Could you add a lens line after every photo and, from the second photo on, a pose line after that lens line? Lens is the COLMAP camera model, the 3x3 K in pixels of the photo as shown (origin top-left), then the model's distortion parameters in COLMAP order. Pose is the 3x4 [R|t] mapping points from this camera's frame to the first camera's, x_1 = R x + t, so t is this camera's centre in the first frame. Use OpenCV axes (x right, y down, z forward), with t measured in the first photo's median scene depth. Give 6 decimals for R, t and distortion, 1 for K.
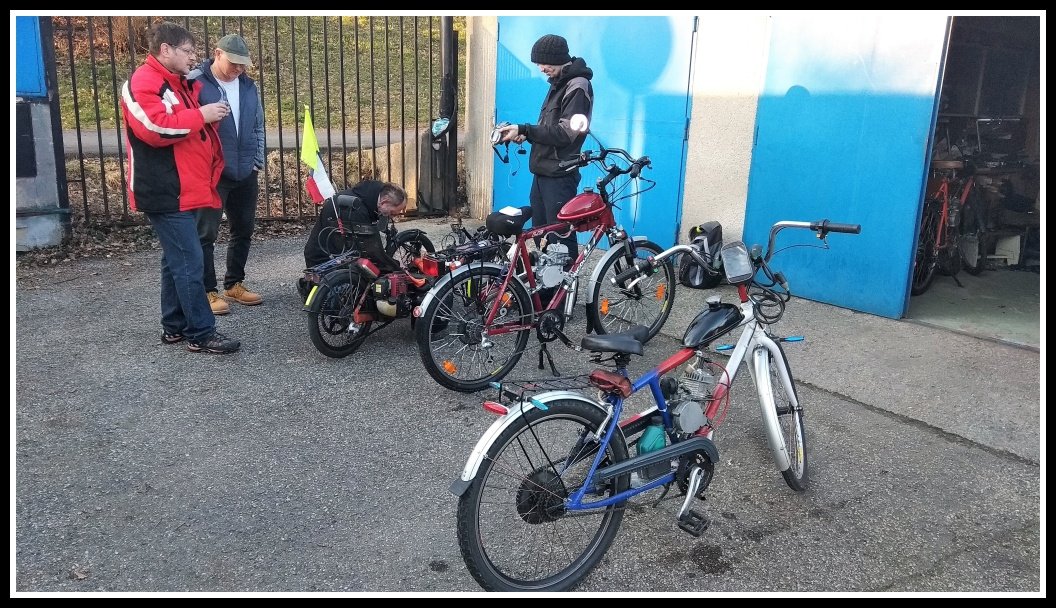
lens RADIAL K [[821.3, 0, 522.0], [0, 821.3, 306.6], [0, 0, 1]] dist [0.109918, -0.198401]
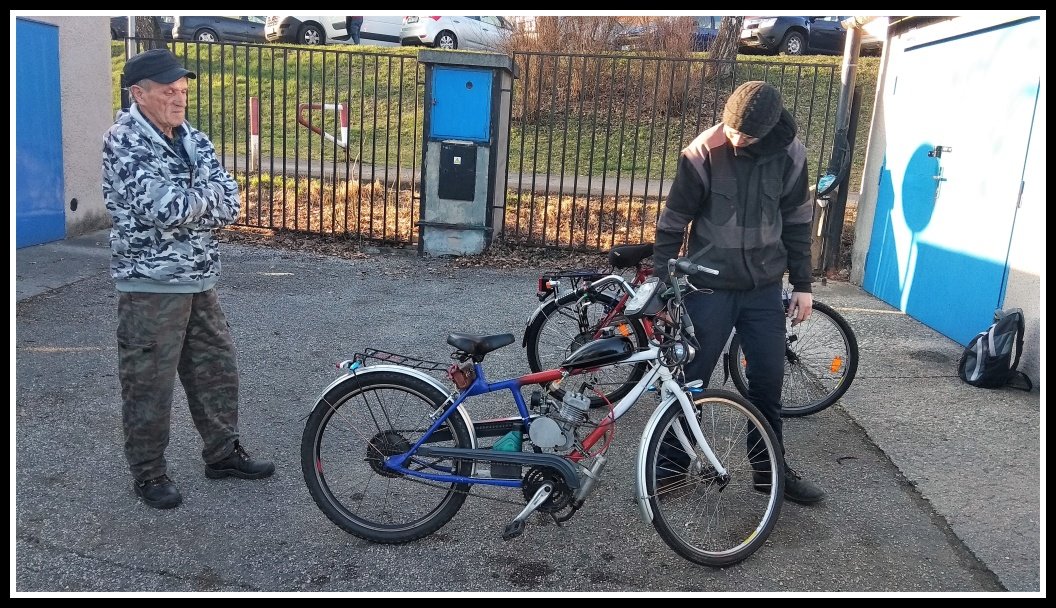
lens RADIAL K [[821.3, 0, 522.0], [0, 821.3, 306.6], [0, 0, 1]] dist [0.109918, -0.198401]
pose [[0.739826, 0.153449, -0.655065, 0.513475], [-0.202554, 0.979271, 0.000630, -0.010409], [0.641583, 0.132220, 0.755572, 0.108225]]
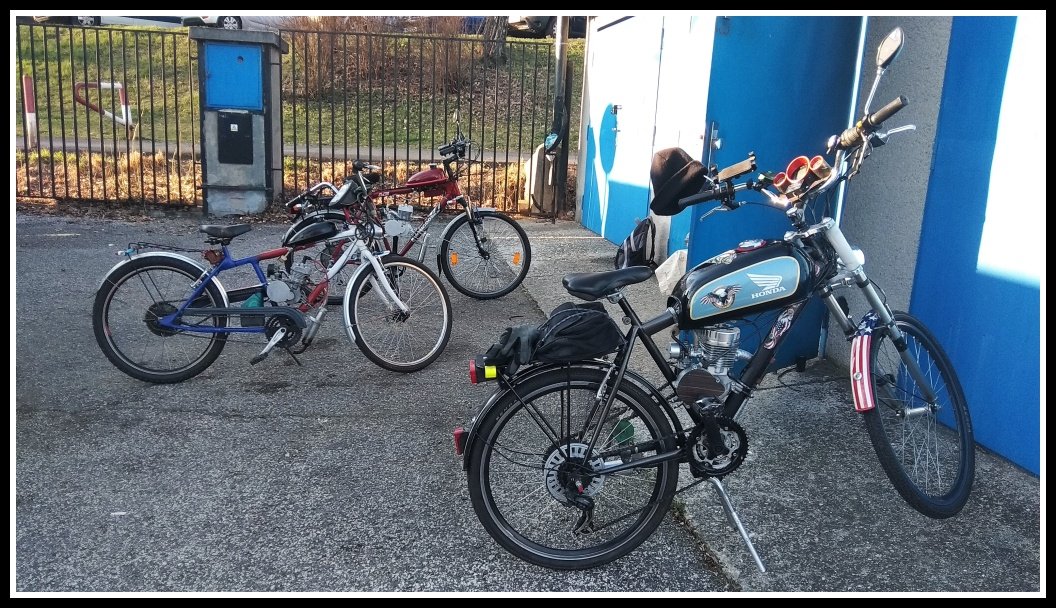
lens RADIAL K [[821.3, 0, 522.0], [0, 821.3, 306.6], [0, 0, 1]] dist [0.109918, -0.198401]
pose [[0.869911, 0.110189, -0.480742, 0.797615], [-0.136086, 0.990511, -0.019219, 0.079029], [0.474063, 0.082141, 0.876651, -0.057277]]
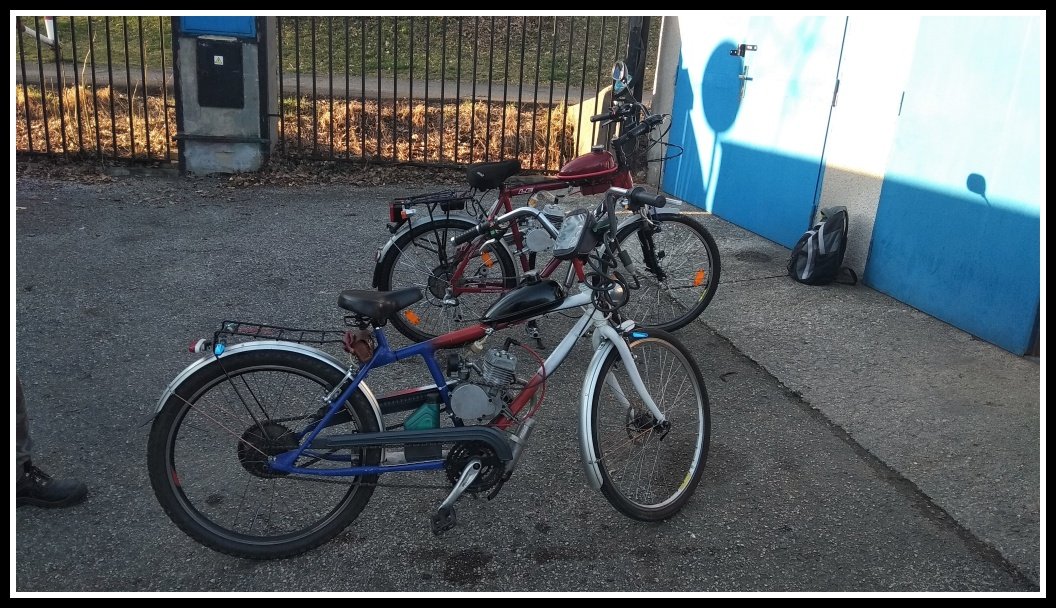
lens RADIAL K [[821.3, 0, 522.0], [0, 821.3, 306.6], [0, 0, 1]] dist [0.109918, -0.198401]
pose [[0.909415, 0.149570, -0.388064, 0.354297], [-0.134641, 0.988724, 0.065552, -0.019091], [0.393493, -0.007365, 0.919298, 0.135865]]
